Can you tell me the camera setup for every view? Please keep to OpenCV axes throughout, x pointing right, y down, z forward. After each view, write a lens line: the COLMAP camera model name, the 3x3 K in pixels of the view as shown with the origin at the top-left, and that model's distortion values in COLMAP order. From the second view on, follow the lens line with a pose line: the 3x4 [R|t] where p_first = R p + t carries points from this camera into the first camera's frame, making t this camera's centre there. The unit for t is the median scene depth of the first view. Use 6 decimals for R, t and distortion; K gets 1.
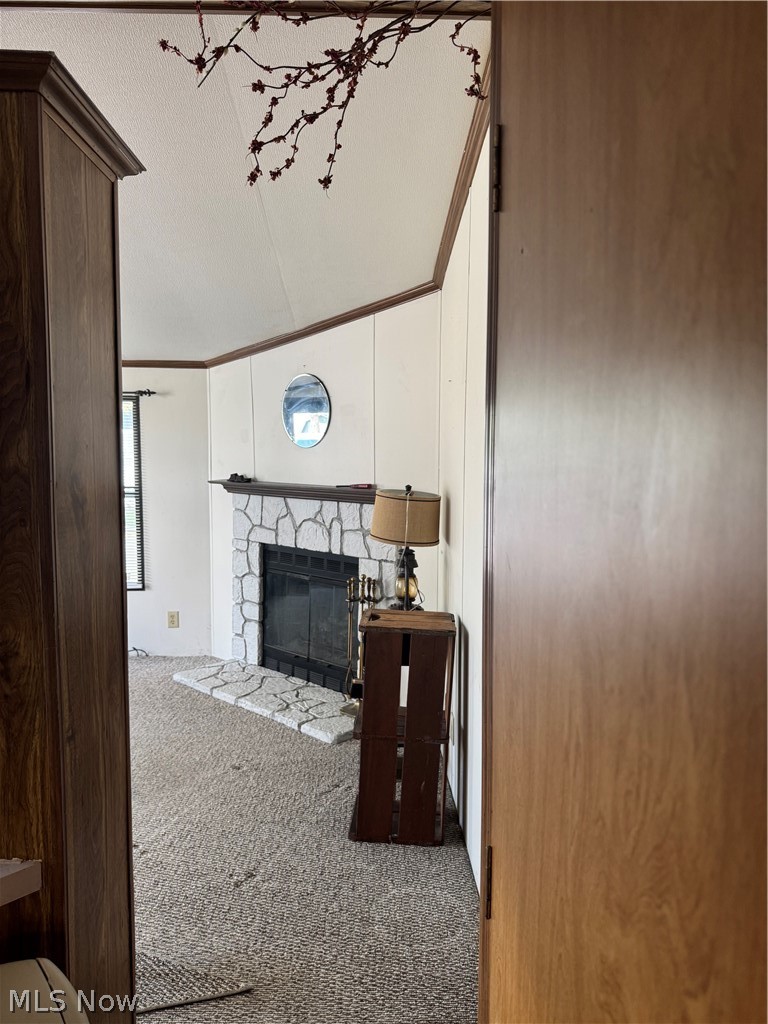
lens RADIAL K [[713.0, 0, 401.9], [0, 713.0, 512.2], [0, 0, 1]] dist [0.054973, -0.077933]
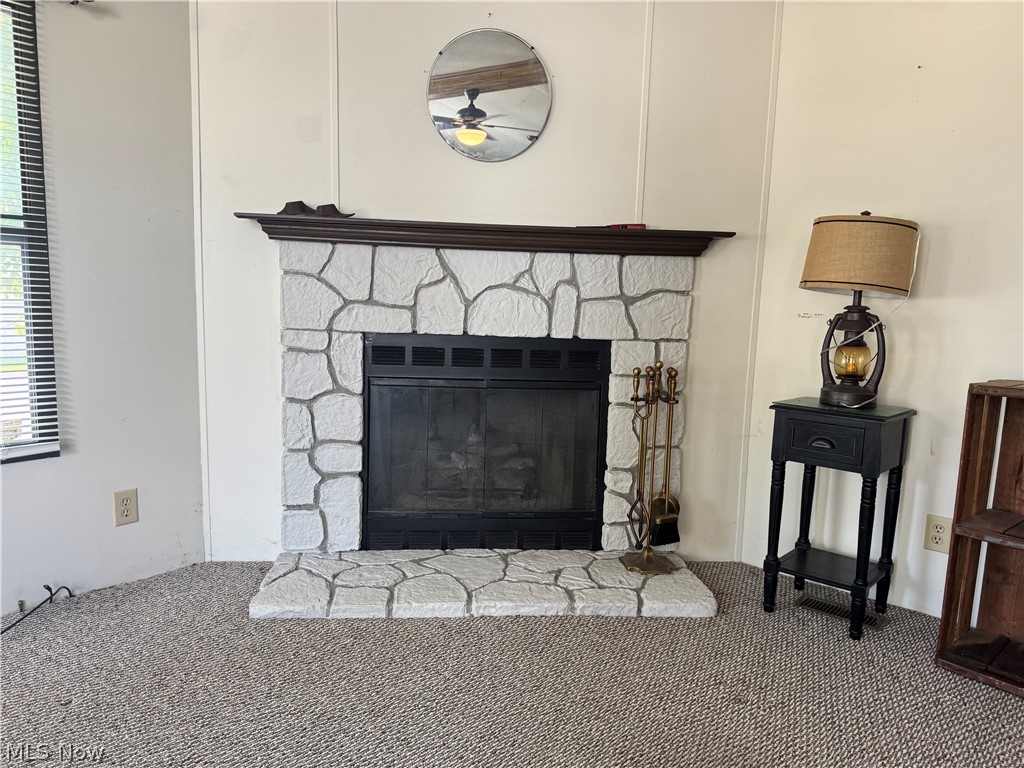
lens RADIAL K [[713.0, 0, 522.6], [0, 713.0, 394.3], [0, 0, 1]] dist [0.054973, -0.077933]
pose [[0.682393, -0.088222, 0.725642, -0.537624], [0.035710, 0.995528, 0.087452, 0.047278], [-0.730113, -0.033763, 0.682492, 0.542378]]
